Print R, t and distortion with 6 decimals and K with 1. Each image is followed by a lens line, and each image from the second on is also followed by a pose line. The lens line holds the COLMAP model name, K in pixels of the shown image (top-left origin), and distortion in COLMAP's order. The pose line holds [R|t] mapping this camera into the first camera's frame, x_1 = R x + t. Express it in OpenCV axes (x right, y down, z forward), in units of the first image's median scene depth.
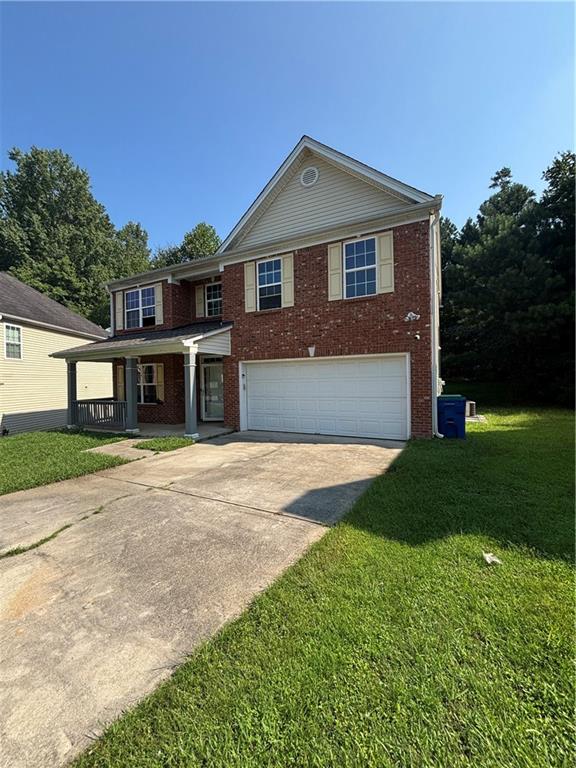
lens RADIAL K [[308.5, 0, 287.6], [0, 308.5, 380.9], [0, 0, 1]] dist [0.003448, -0.001400]
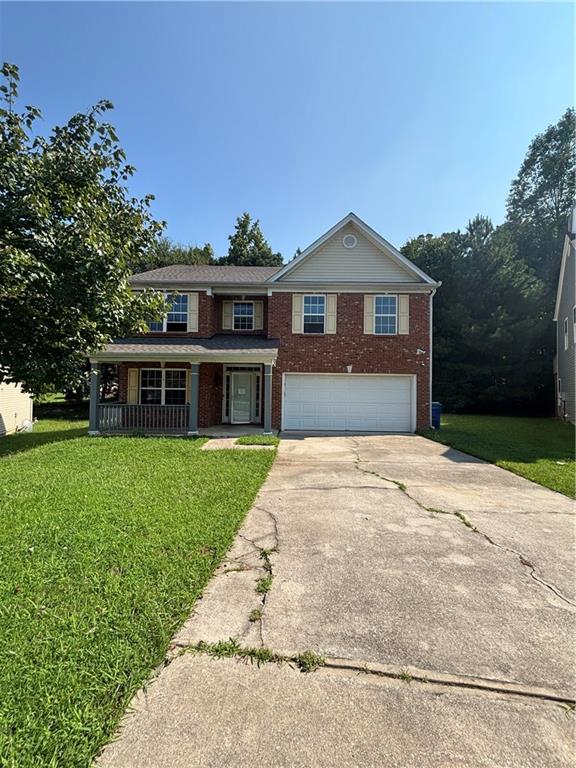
lens RADIAL K [[308.5, 0, 286.3], [0, 308.5, 385.6], [0, 0, 1]] dist [0.003448, -0.001400]
pose [[0.898158, 0.038999, 0.437940, -0.716713], [-0.030100, 0.999175, -0.027246, 0.021345], [-0.438642, 0.011289, 0.898591, -0.094521]]
